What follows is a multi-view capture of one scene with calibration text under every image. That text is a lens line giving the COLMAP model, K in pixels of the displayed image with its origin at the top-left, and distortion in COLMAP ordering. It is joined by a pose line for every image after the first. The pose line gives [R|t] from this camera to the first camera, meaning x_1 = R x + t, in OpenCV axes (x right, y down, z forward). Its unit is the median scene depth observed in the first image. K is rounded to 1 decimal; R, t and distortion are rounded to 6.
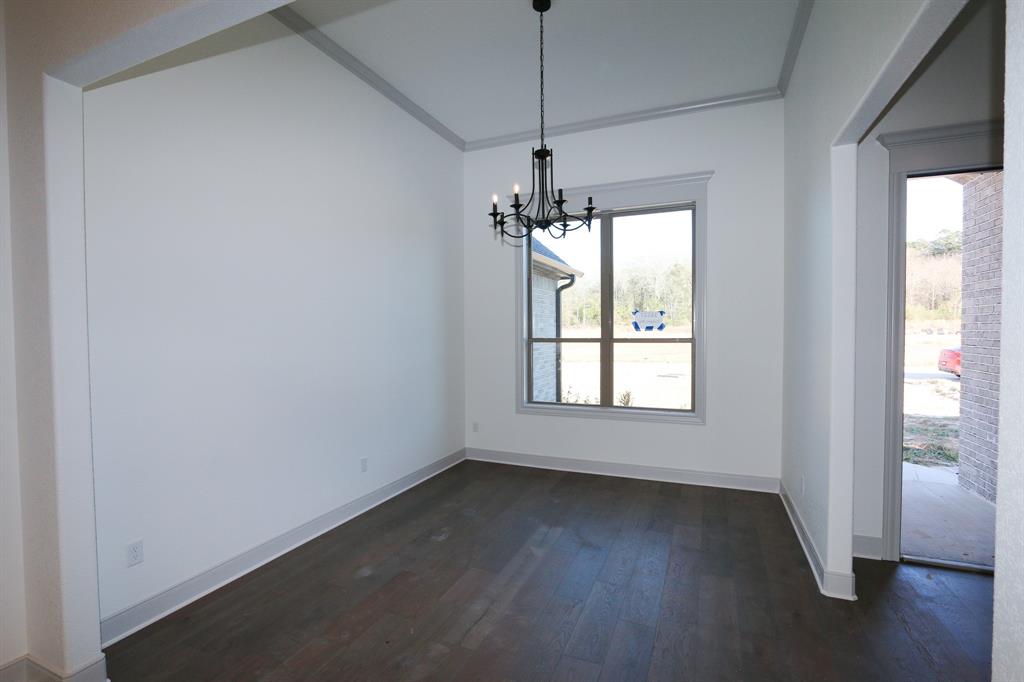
lens RADIAL K [[474.0, 0, 509.4], [0, 474.0, 340.1], [0, 0, 1]] dist [-0.016625, 0.002443]
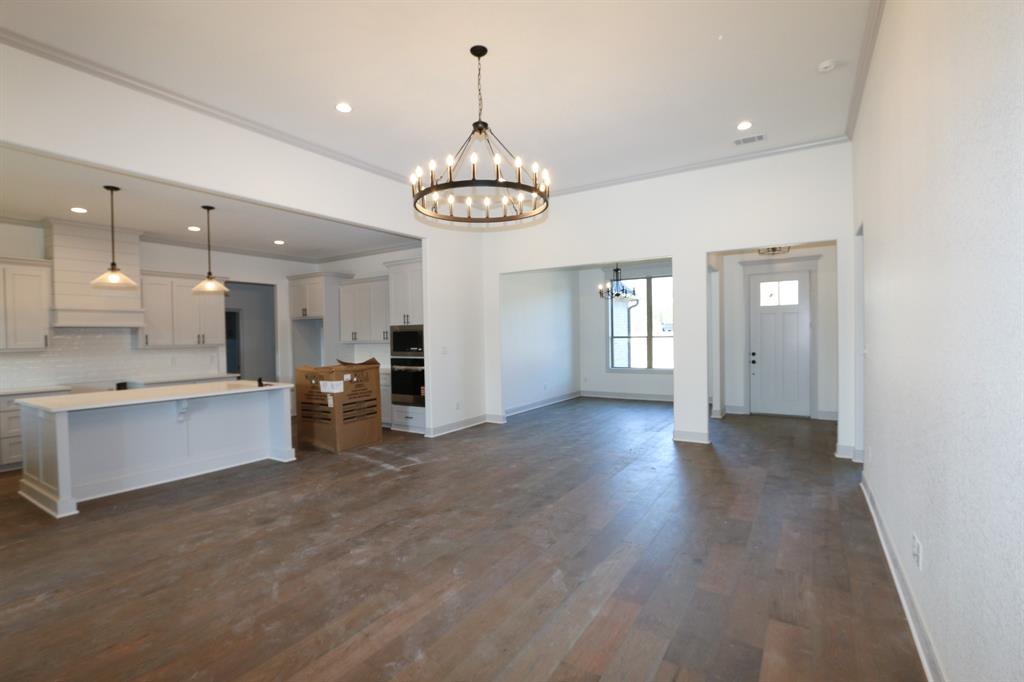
lens RADIAL K [[474.0, 0, 511.2], [0, 474.0, 341.2], [0, 0, 1]] dist [-0.016625, 0.002443]
pose [[0.986925, -0.008873, -0.160937, -0.063063], [0.008071, 0.999952, -0.005631, 0.026215], [0.160979, 0.004258, 0.986949, -1.172009]]
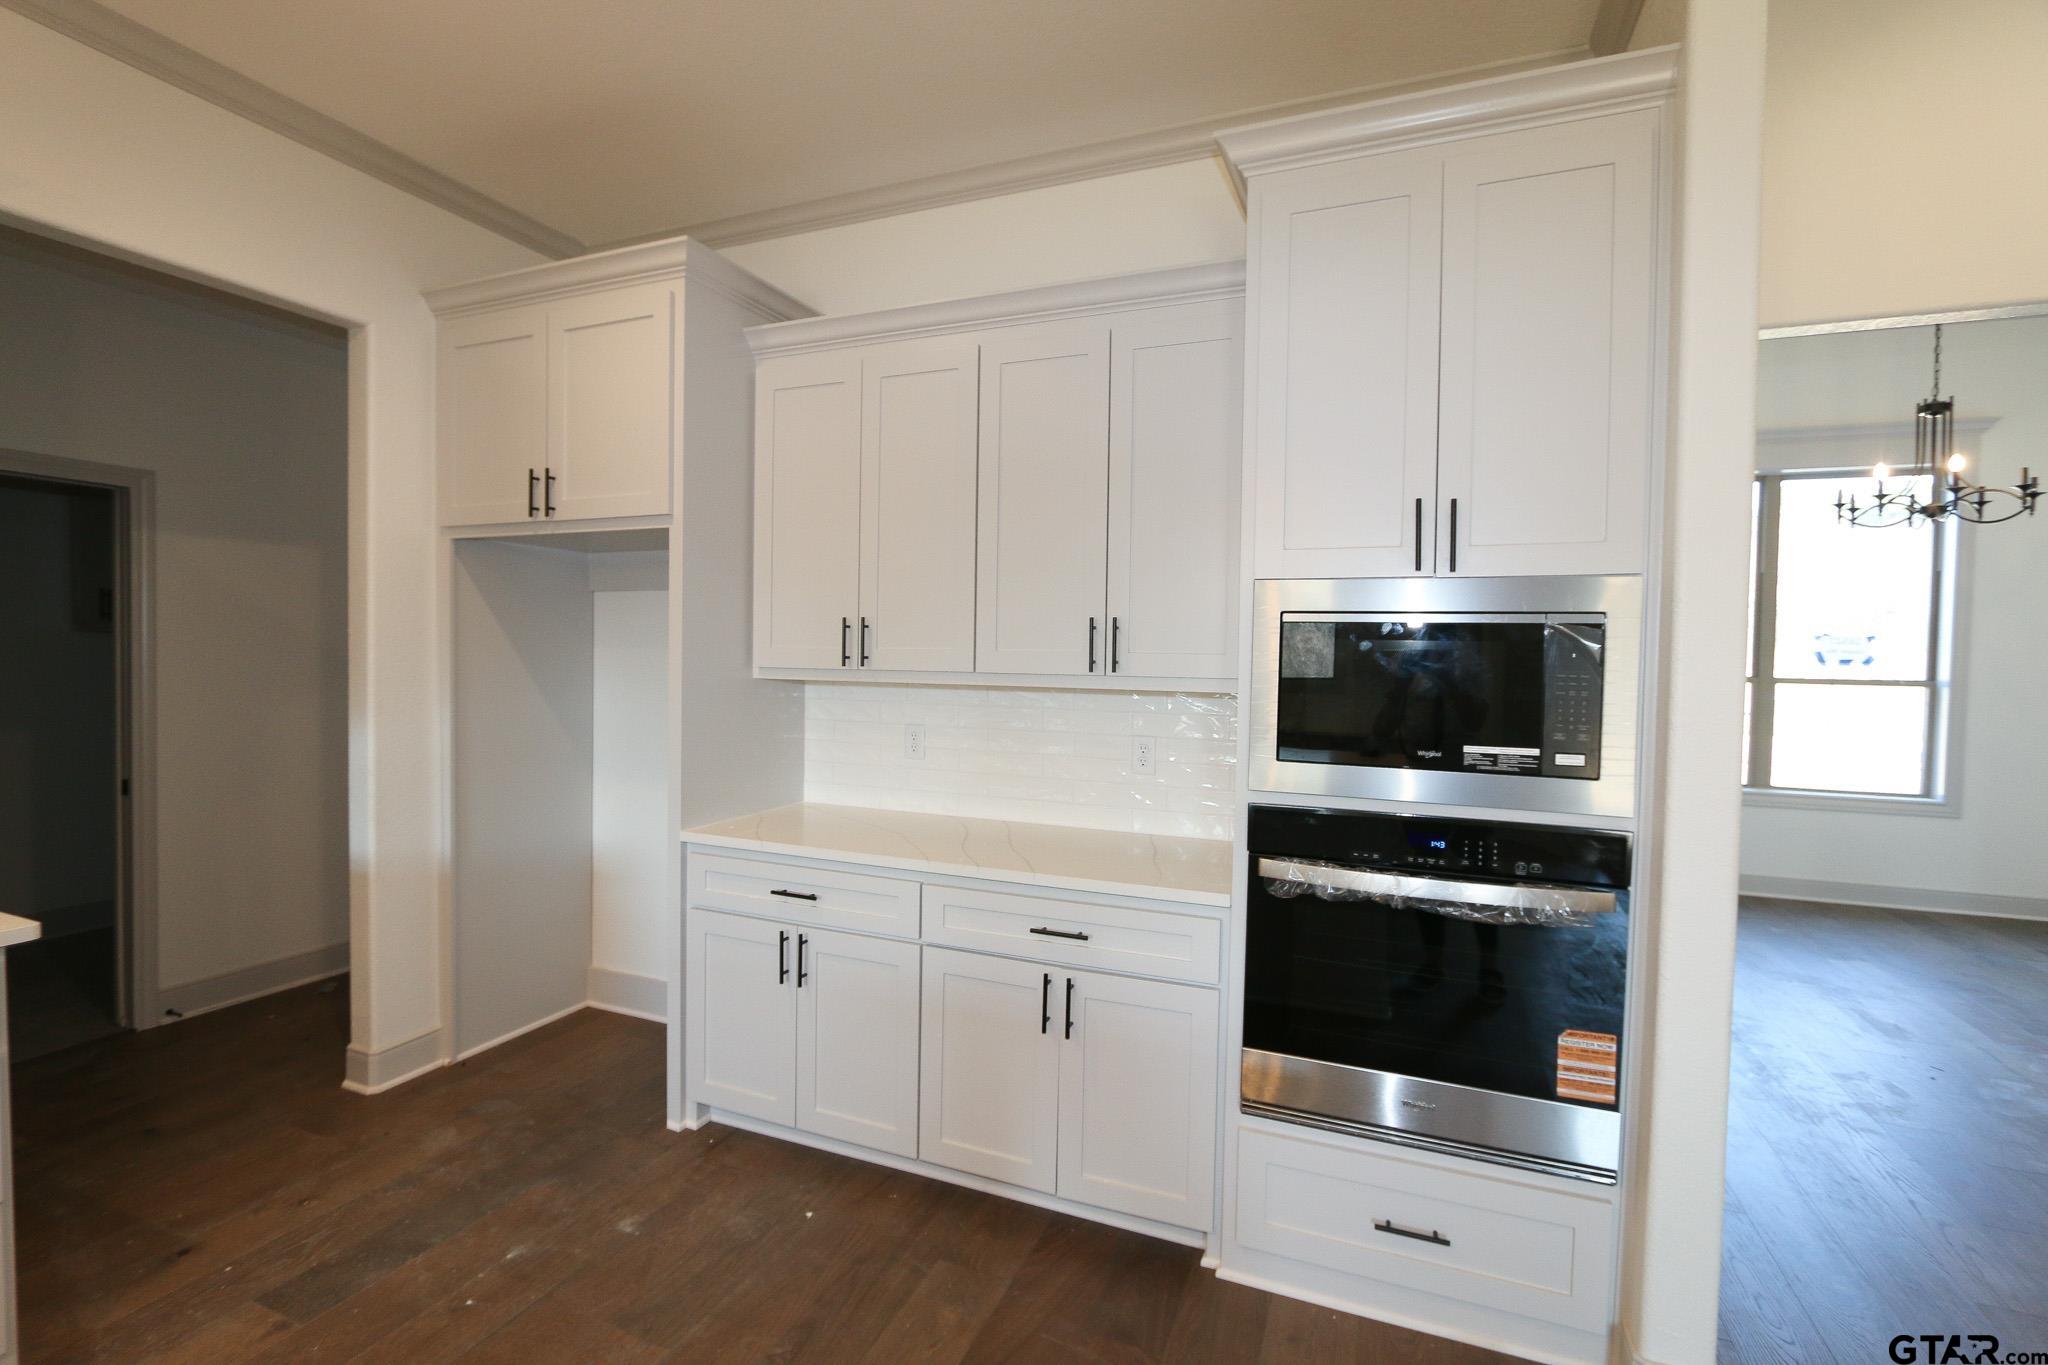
lens RADIAL K [[948.0, 0, 1039.2], [0, 948.0, 686.5], [0, 0, 1]] dist [-0.016625, 0.002443]
pose [[0.999483, 0.022963, 0.022517, -0.770306], [-0.023364, 0.999570, 0.017699, 0.009604], [-0.022101, -0.018216, 0.999590, -0.211208]]
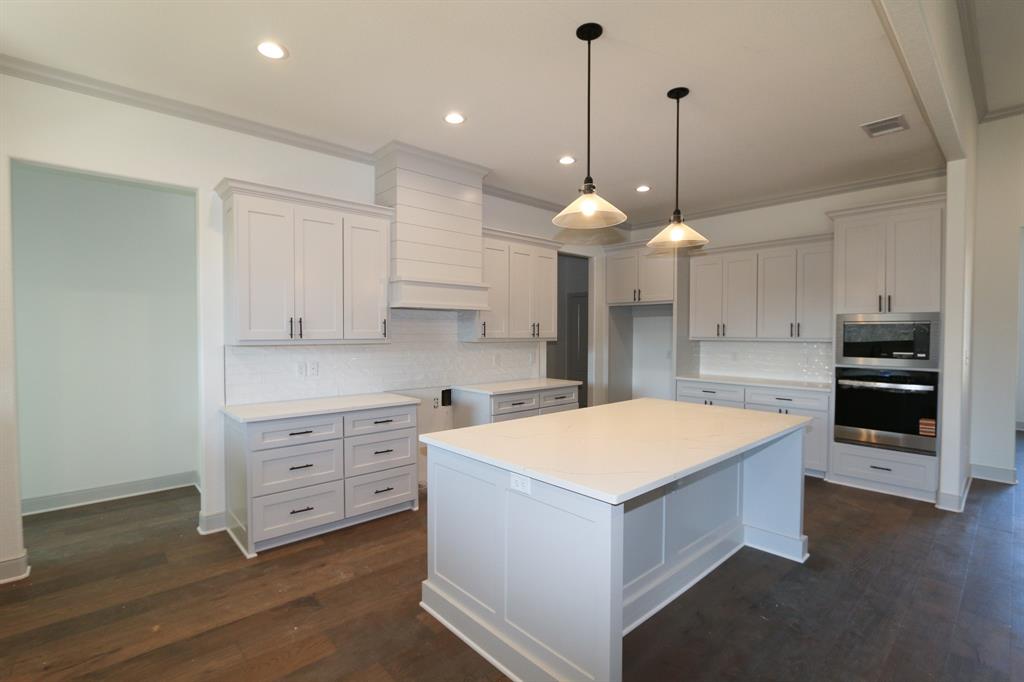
lens RADIAL K [[474.0, 0, 517.9], [0, 474.0, 342.4], [0, 0, 1]] dist [-0.016625, 0.002443]
pose [[0.913209, 0.018817, -0.407057, -0.853438], [-0.017038, 0.999823, 0.007995, 0.023731], [0.407135, -0.000366, 0.913368, -0.849701]]
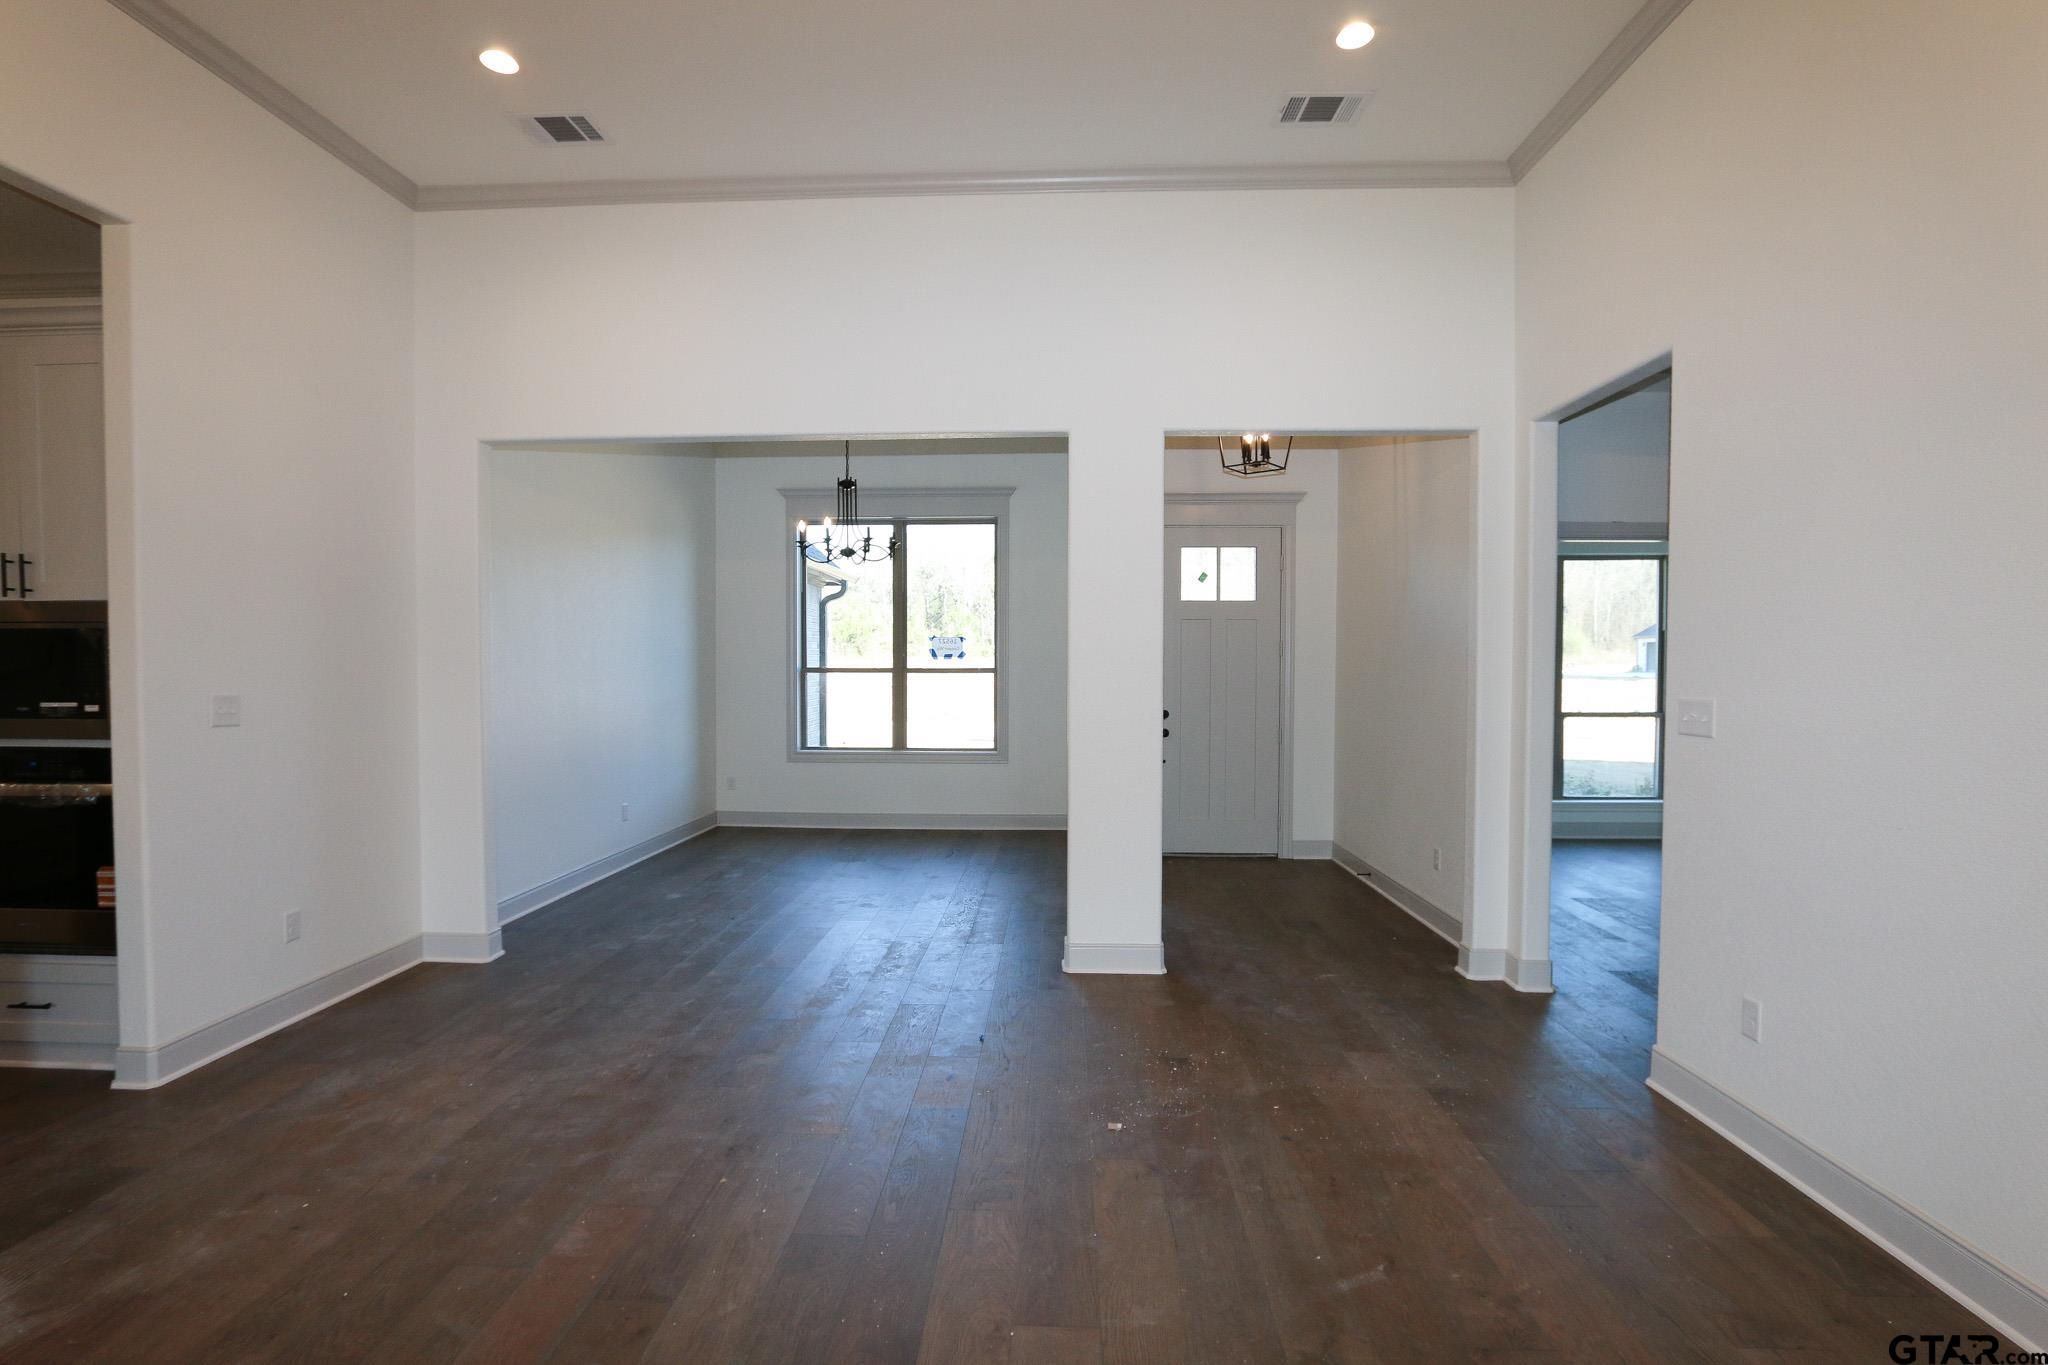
lens RADIAL K [[948.0, 0, 1013.3], [0, 948.0, 684.7], [0, 0, 1]] dist [-0.016625, 0.002443]
pose [[0.939396, -0.000553, 0.342835, -0.182482], [0.000058, 0.999999, 0.001454, 0.023426], [-0.342835, -0.001346, 0.939395, -0.652572]]
